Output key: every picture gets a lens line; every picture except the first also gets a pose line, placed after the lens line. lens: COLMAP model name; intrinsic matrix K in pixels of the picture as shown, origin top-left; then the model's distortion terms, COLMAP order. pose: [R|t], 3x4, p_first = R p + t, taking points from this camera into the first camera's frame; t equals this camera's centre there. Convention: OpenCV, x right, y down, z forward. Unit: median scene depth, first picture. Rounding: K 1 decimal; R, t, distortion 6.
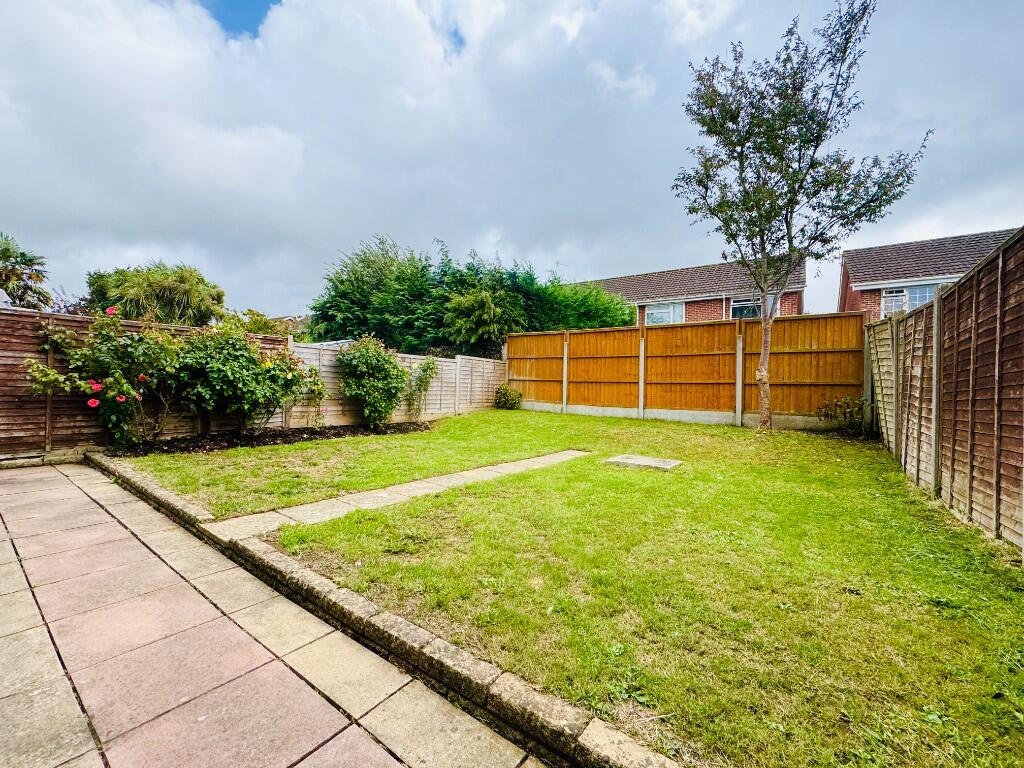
lens RADIAL K [[409.0, 0, 512.0], [0, 409.0, 384.0], [0, 0, 1]] dist [-0.000334, -0.000177]
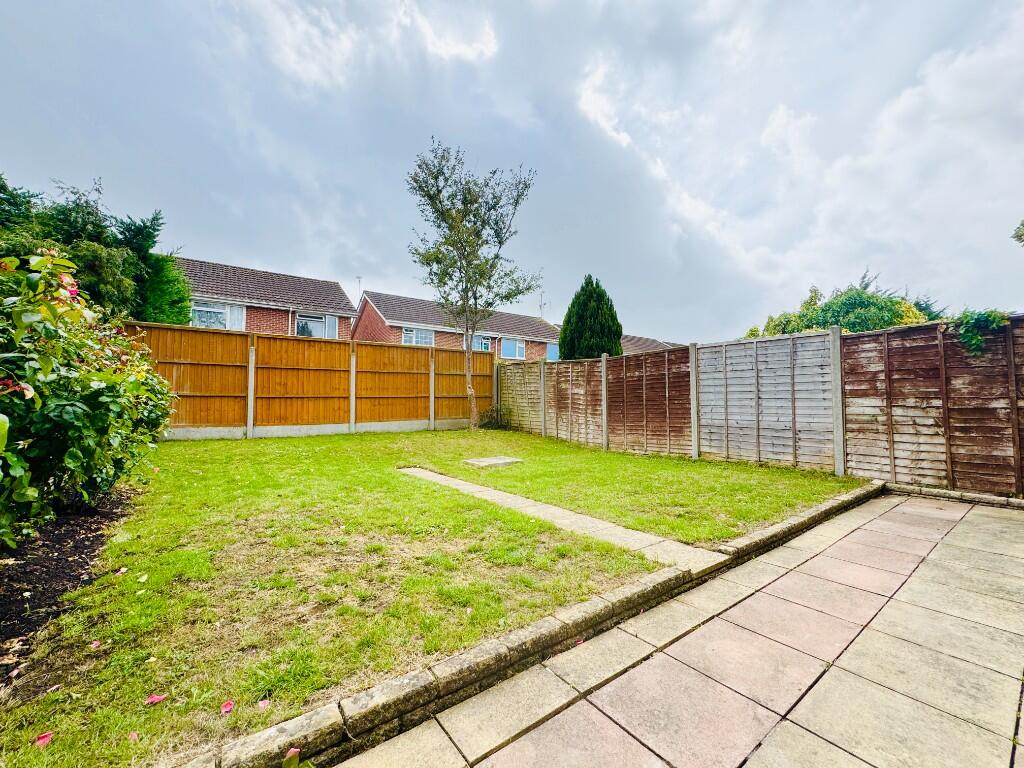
lens RADIAL K [[408.5, 0, 512.0], [0, 408.5, 384.0], [0, 0, 1]] dist [-0.001831, -0.000299]
pose [[0.310949, 0.012856, 0.950340, -0.525166], [0.006307, 0.999859, -0.015589, -0.018196], [-0.950406, 0.010841, 0.310824, 0.329357]]
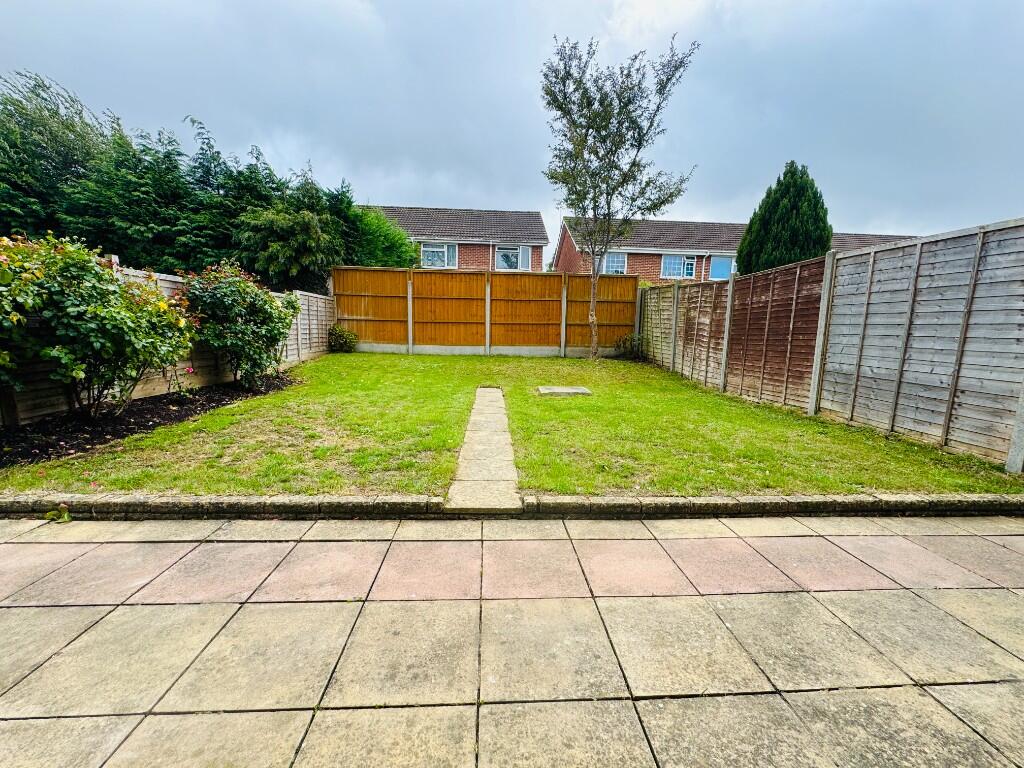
lens RADIAL K [[408.5, 0, 512.0], [0, 408.5, 384.0], [0, 0, 1]] dist [-0.001831, -0.000299]
pose [[0.778085, -0.098975, 0.620313, -0.354544], [-0.003209, 0.986870, 0.161486, -0.020234], [-0.628151, -0.127640, 0.767551, 0.076796]]
